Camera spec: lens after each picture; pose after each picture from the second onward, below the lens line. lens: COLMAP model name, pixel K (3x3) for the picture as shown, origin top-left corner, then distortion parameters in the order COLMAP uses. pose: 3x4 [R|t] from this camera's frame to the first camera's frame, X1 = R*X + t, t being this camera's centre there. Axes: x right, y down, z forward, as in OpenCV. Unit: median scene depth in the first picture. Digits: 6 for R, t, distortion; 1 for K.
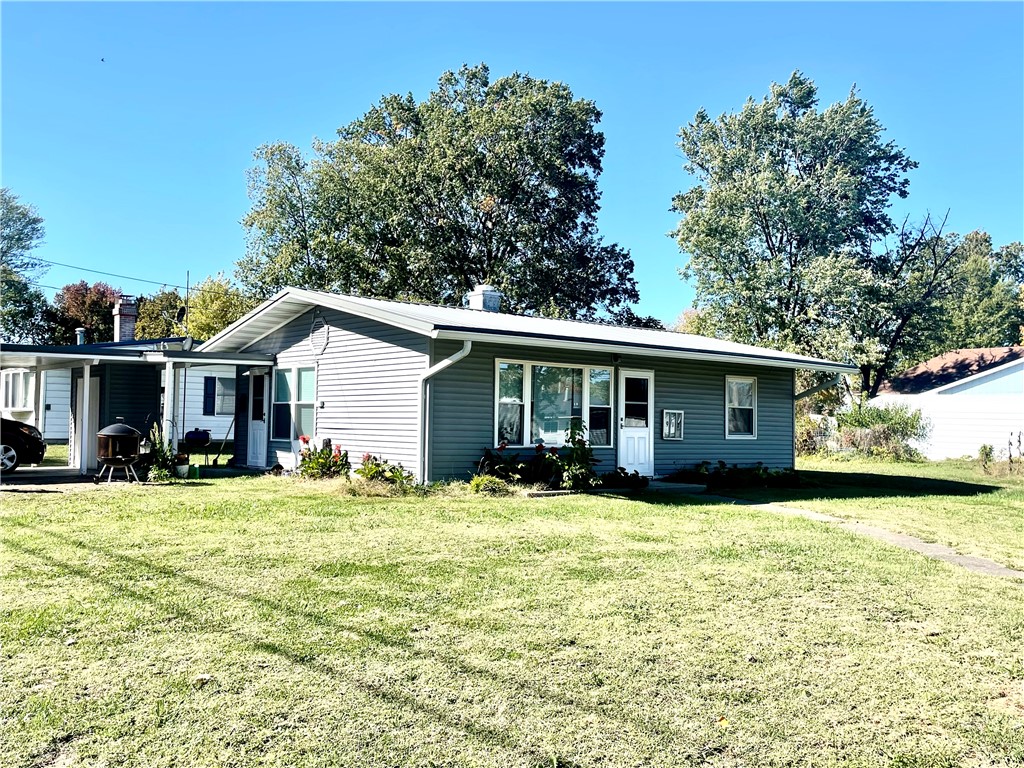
lens RADIAL K [[963.2, 0, 517.0], [0, 963.2, 383.2], [0, 0, 1]] dist [-0.003297, 0.000000]
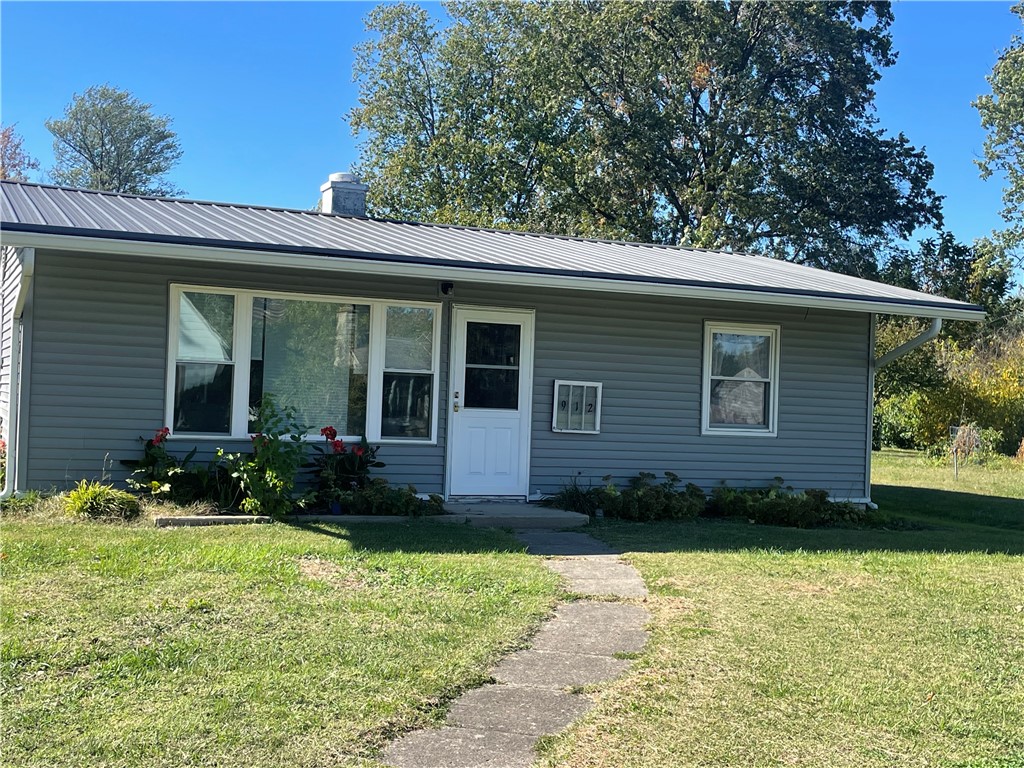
lens RADIAL K [[1352.9, 0, 512.3], [0, 1352.9, 378.2], [0, 0, 1]] dist [0.066406, 0.000000]
pose [[0.965123, 0.012317, -0.261508, 0.326834], [-0.007806, 0.999802, 0.018284, 0.011888], [0.261682, -0.015605, 0.965028, 0.217554]]
